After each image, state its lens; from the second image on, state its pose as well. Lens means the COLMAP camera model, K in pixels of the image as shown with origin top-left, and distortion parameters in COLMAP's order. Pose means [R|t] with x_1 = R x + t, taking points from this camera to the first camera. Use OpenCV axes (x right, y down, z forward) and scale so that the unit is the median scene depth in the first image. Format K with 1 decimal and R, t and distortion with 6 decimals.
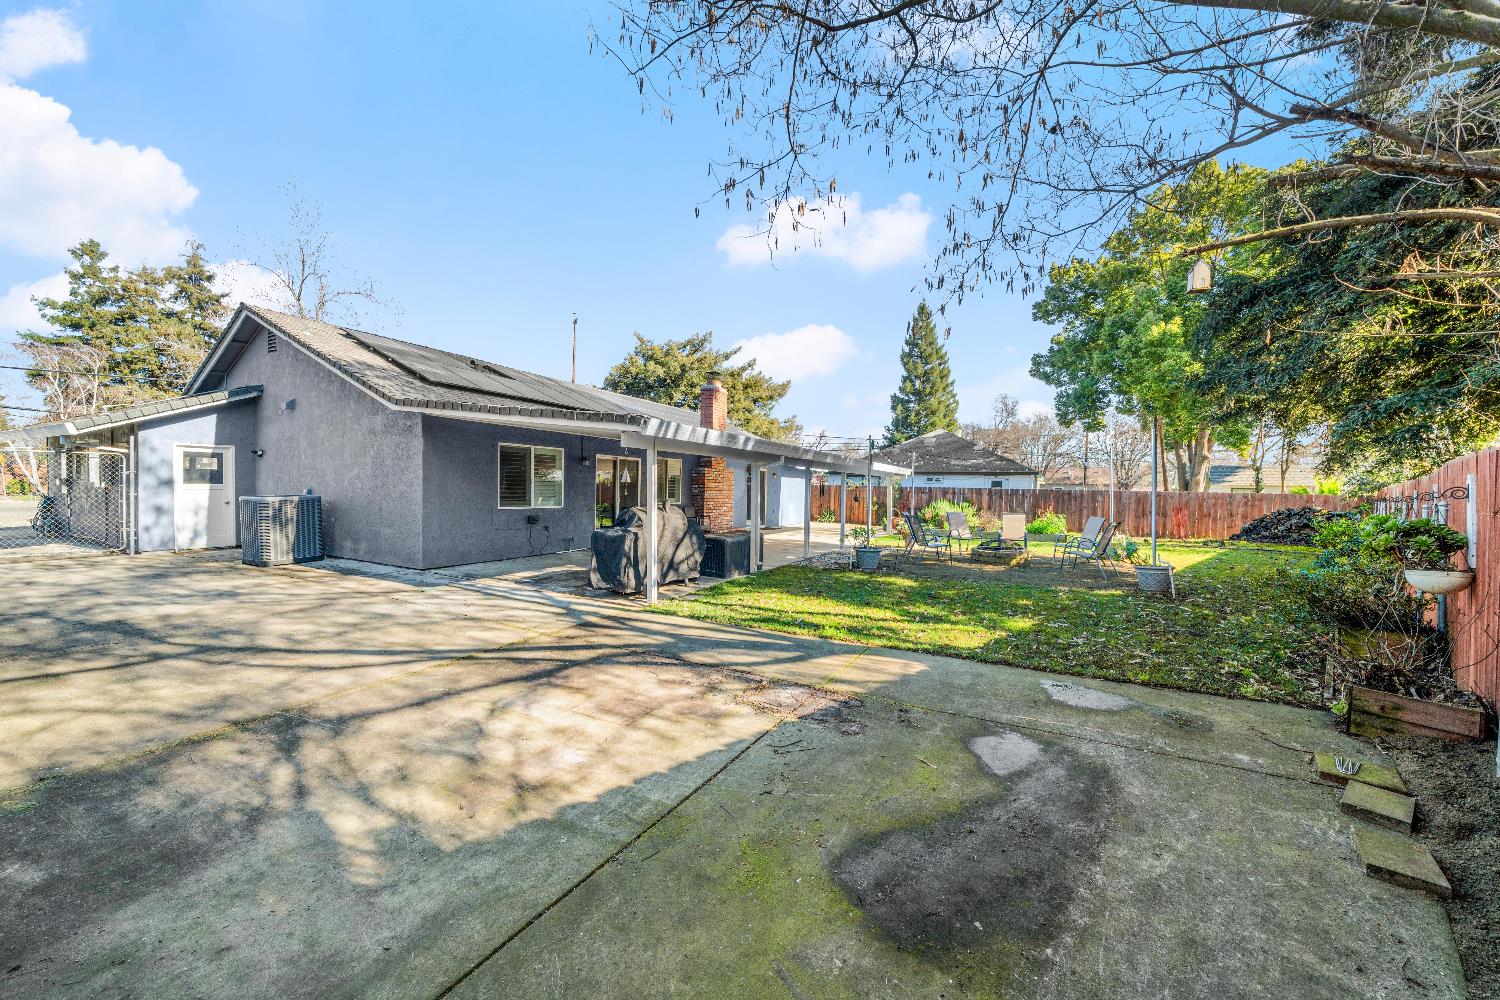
lens RADIAL K [[524.9, 0, 751.5], [0, 524.9, 493.9], [0, 0, 1]] dist [-0.008234, 0.000215]
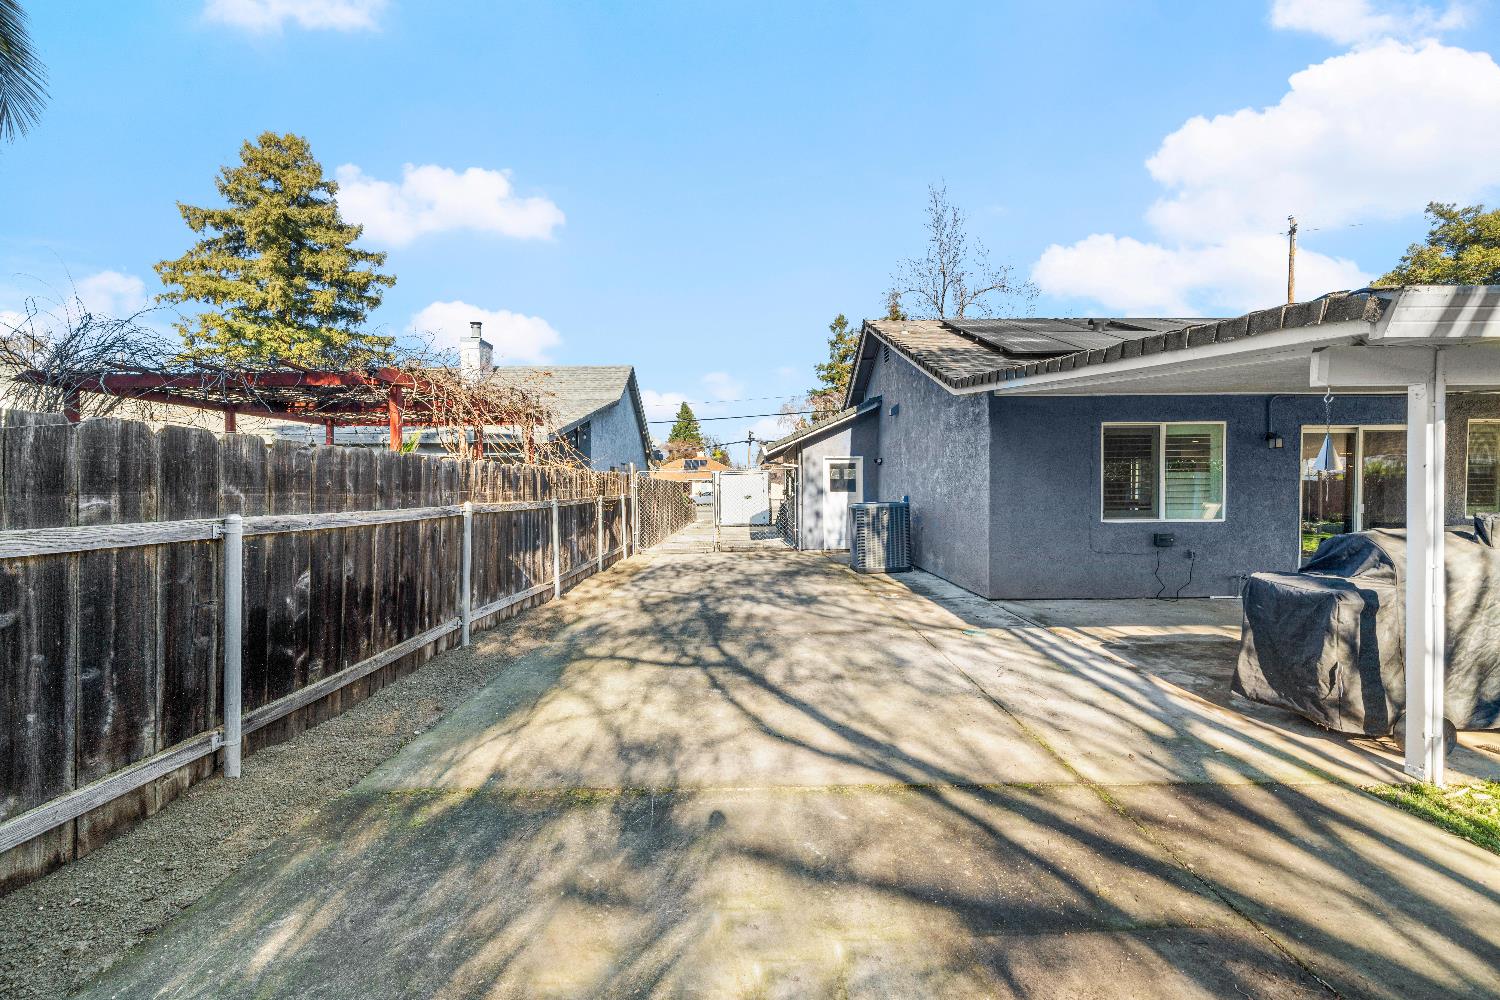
lens RADIAL K [[591.7, 0, 749.8], [0, 591.7, 503.5], [0, 0, 1]] dist [0.000125, -0.000409]
pose [[0.470287, 0.000682, -0.882513, -0.027580], [0.008088, 0.999954, 0.005083, -0.002500], [0.882477, -0.009529, 0.470260, 0.255422]]
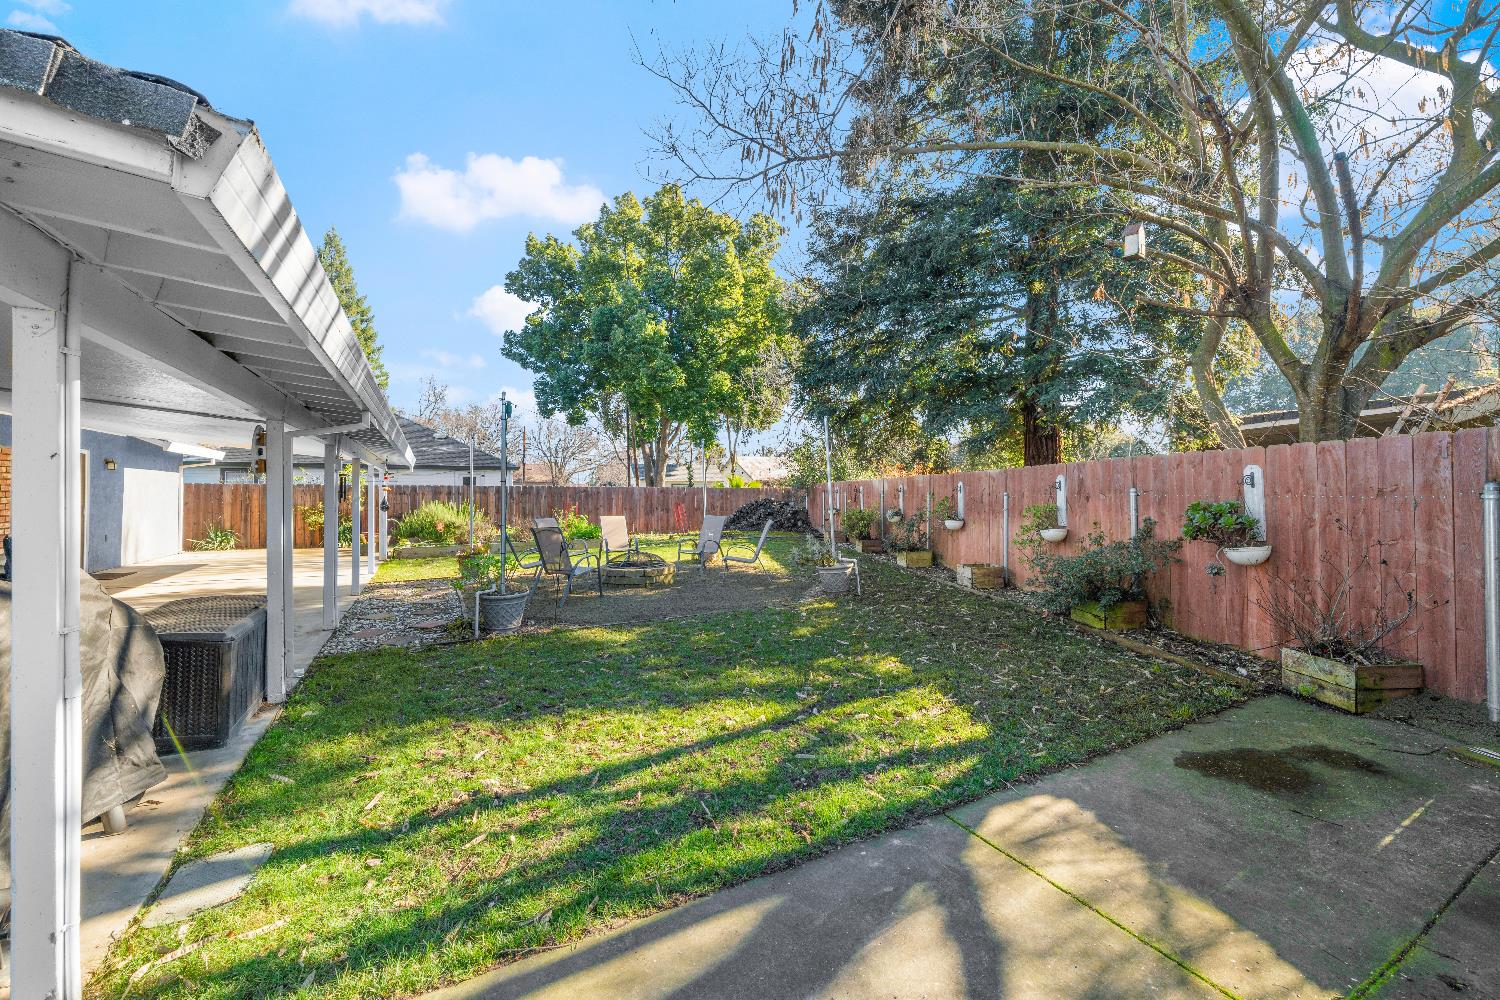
lens RADIAL K [[591.7, 0, 754.6], [0, 591.7, 483.7], [0, 0, 1]] dist [0.000125, -0.000409]
pose [[0.559598, -0.007376, 0.828732, -0.158626], [0.021192, 0.999761, -0.005411, -0.002786], [-0.828493, 0.020591, 0.559620, 0.441446]]
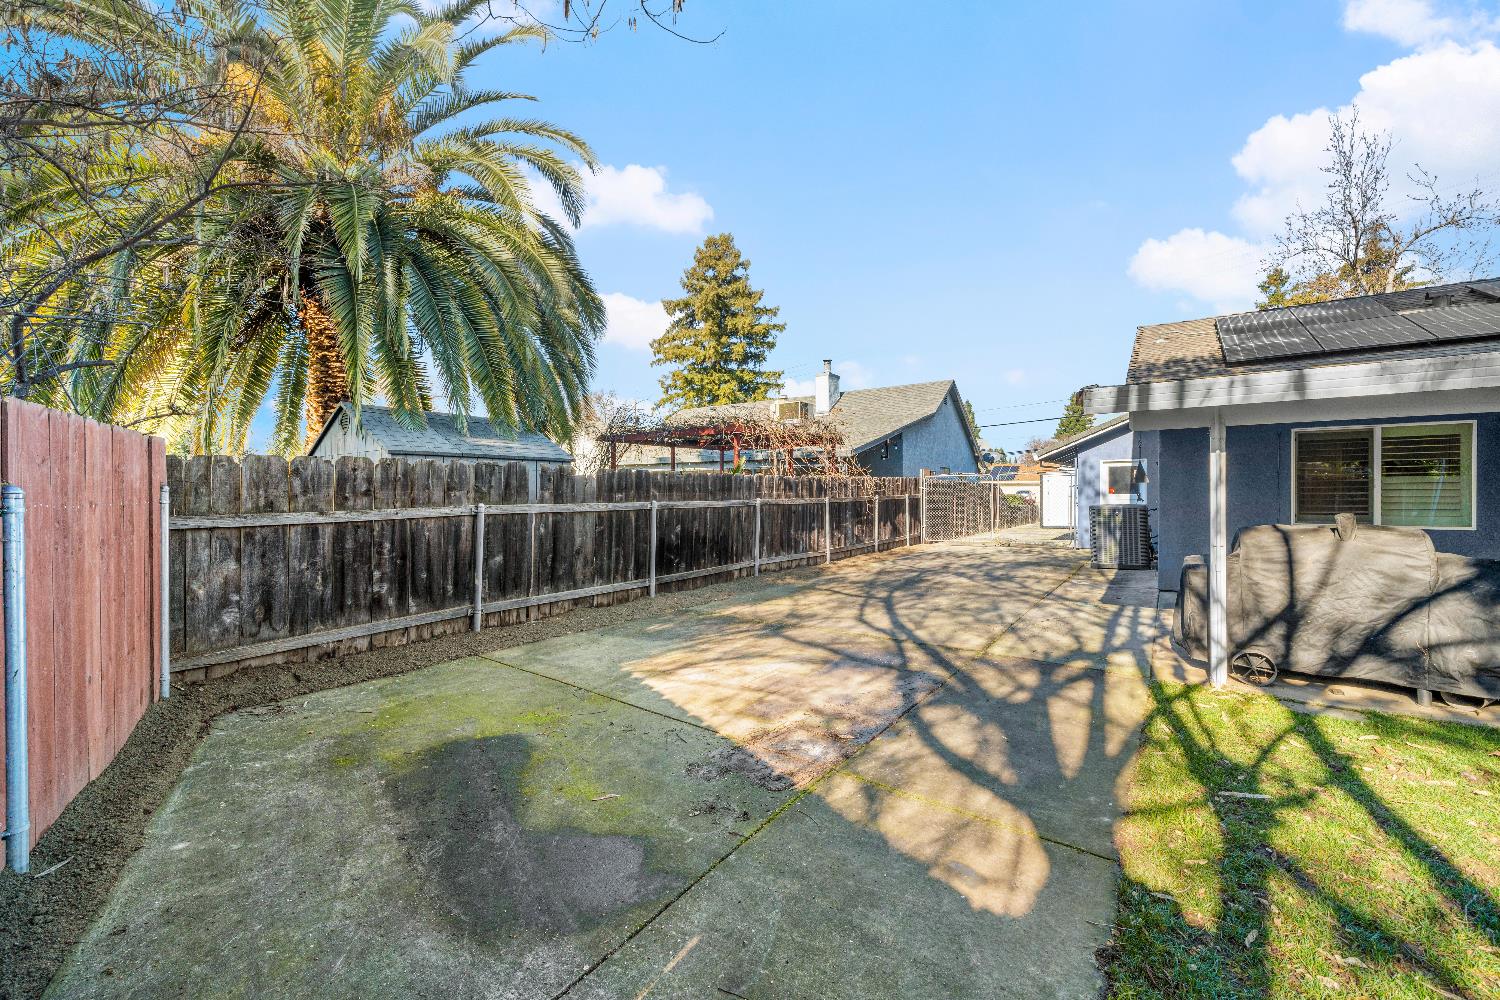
lens RADIAL K [[591.7, 0, 760.1], [0, 591.7, 497.0], [0, 0, 1]] dist [0.000125, -0.000409]
pose [[-0.115017, -0.007356, -0.993336, 0.389721], [-0.007199, 0.999952, -0.006571, 0.001670], [0.993337, 0.006396, -0.115064, 0.408056]]
